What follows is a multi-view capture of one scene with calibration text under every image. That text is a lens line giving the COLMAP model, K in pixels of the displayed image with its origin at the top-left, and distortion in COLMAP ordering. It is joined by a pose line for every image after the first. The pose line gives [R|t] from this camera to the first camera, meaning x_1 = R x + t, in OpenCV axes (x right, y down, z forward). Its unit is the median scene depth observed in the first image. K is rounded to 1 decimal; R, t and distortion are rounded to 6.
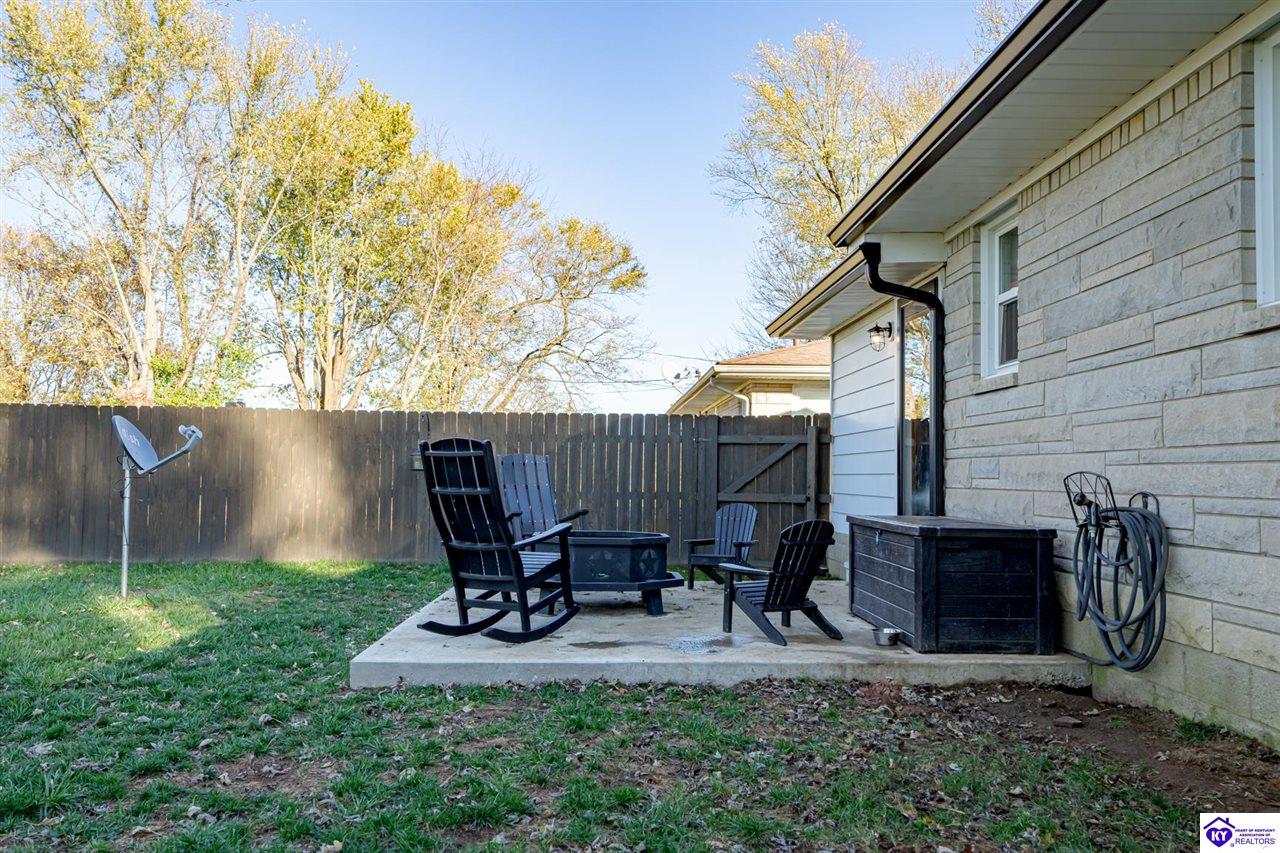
lens RADIAL K [[998.4, 0, 644.9], [0, 998.4, 415.2], [0, 0, 1]] dist [0.030931, -0.000457]
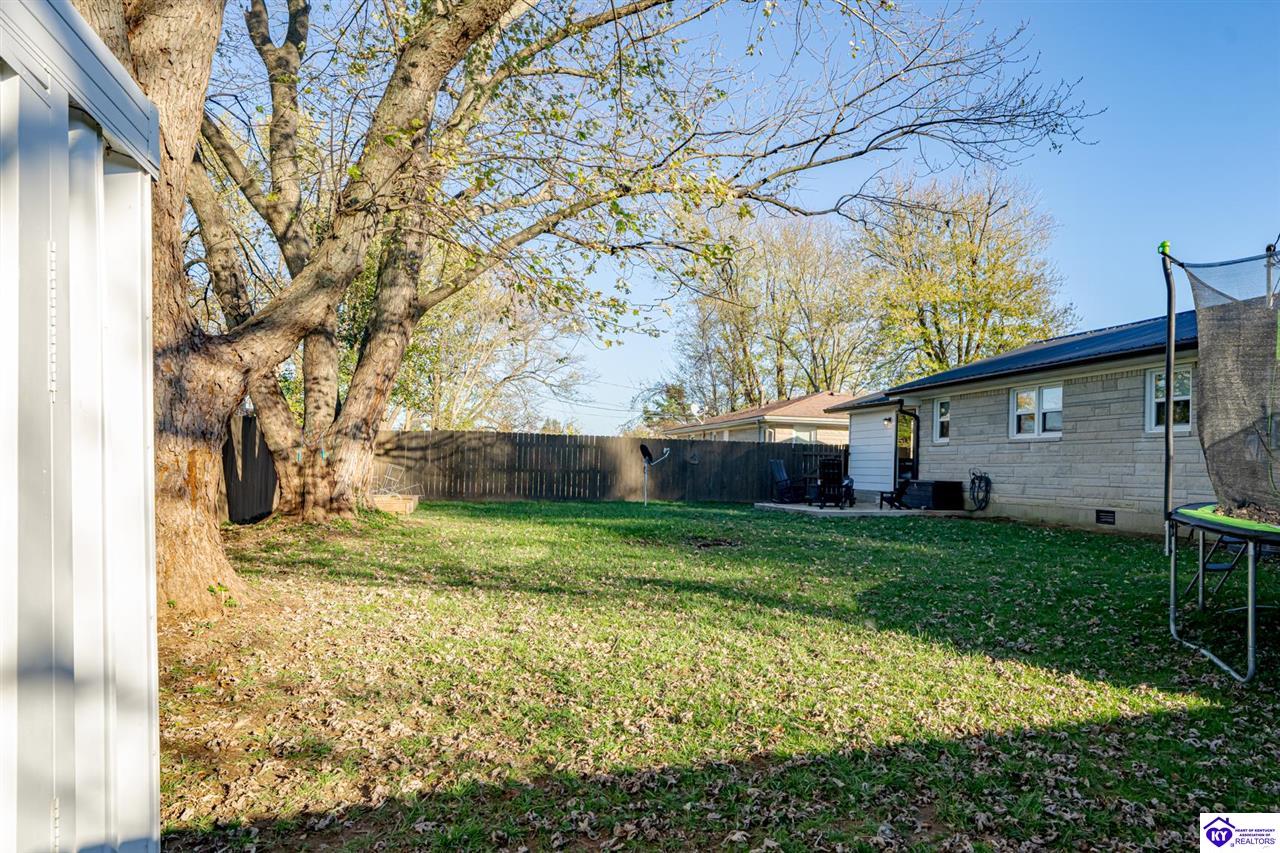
lens RADIAL K [[810.1, 0, 715.6], [0, 810.1, 455.9], [0, 0, 1]] dist [-0.029588, 0.013889]
pose [[0.963805, 0.013487, 0.266267, -0.748317], [-0.026385, 0.998642, 0.044924, -0.059674], [-0.265300, -0.050323, 0.962852, -0.996906]]
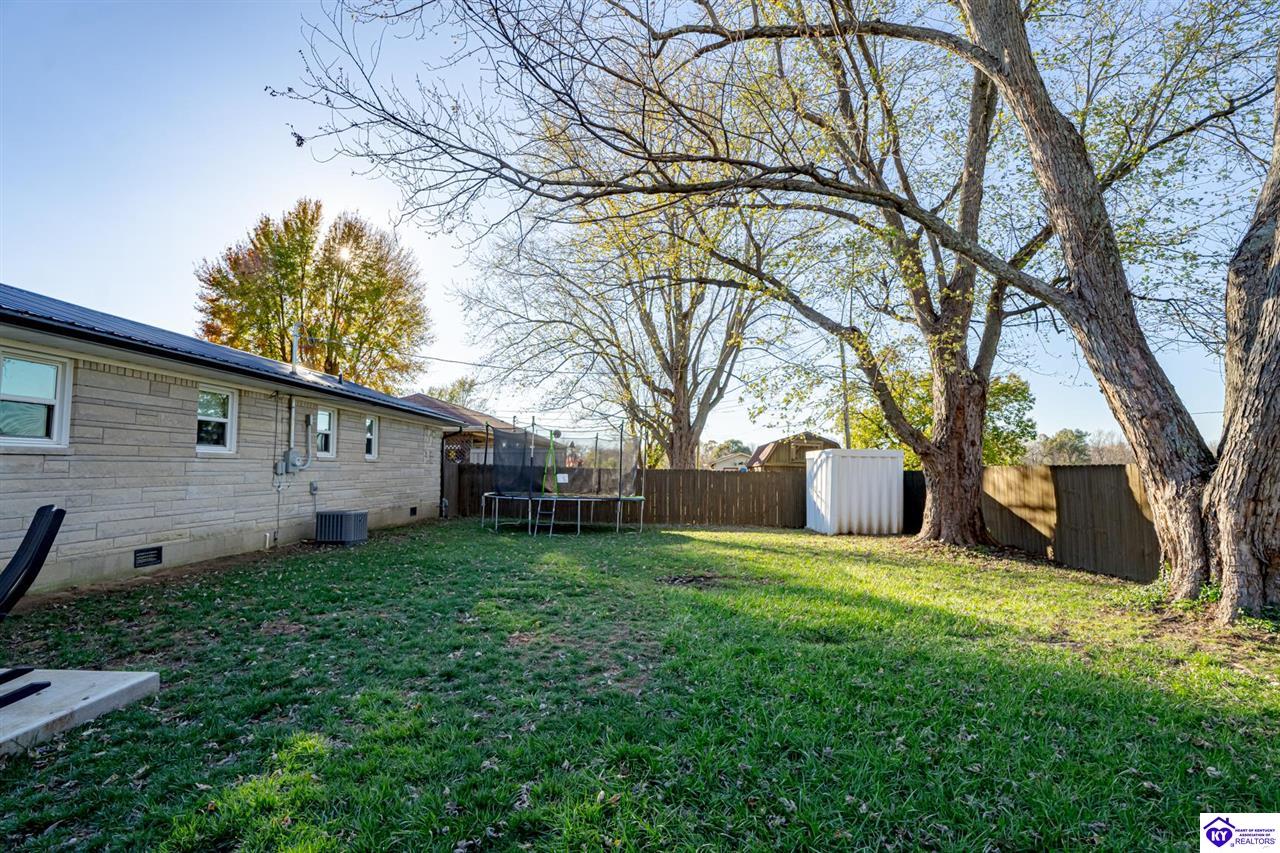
lens RADIAL K [[594.4, 0, 636.1], [0, 594.4, 426.0], [0, 0, 1]] dist [-0.022841, 0.003597]
pose [[-0.995865, -0.000064, 0.090851, -0.468648], [-0.011705, 0.991756, -0.127603, 0.005833], [-0.090093, -0.128139, -0.987656, 0.823808]]
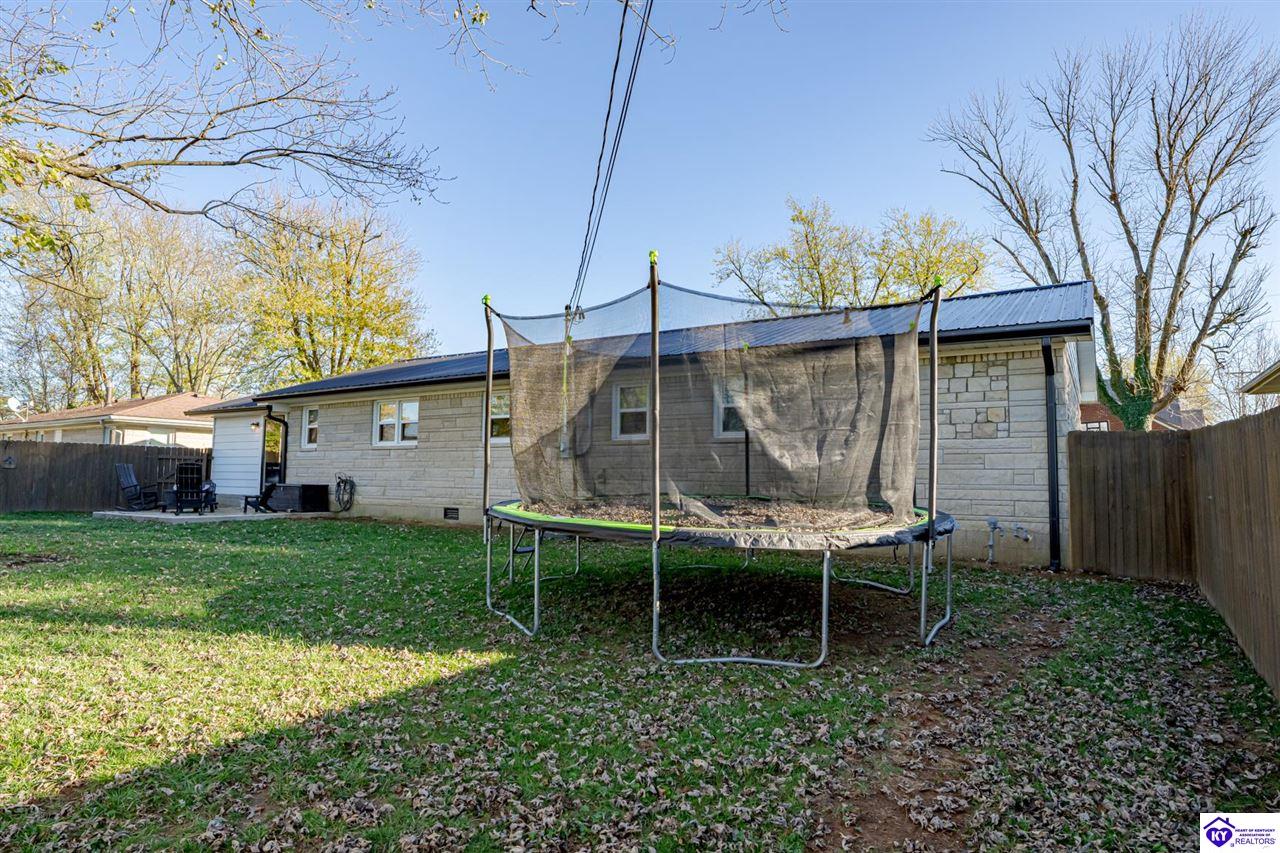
lens RADIAL K [[740.6, 0, 639.3], [0, 740.6, 425.6], [0, 0, 1]] dist [-0.054322, 0.027983]
pose [[0.575096, 0.055320, 0.816214, -0.749568], [-0.053069, 0.998132, -0.030257, -0.063743], [-0.816363, -0.025915, 0.576958, -1.023567]]
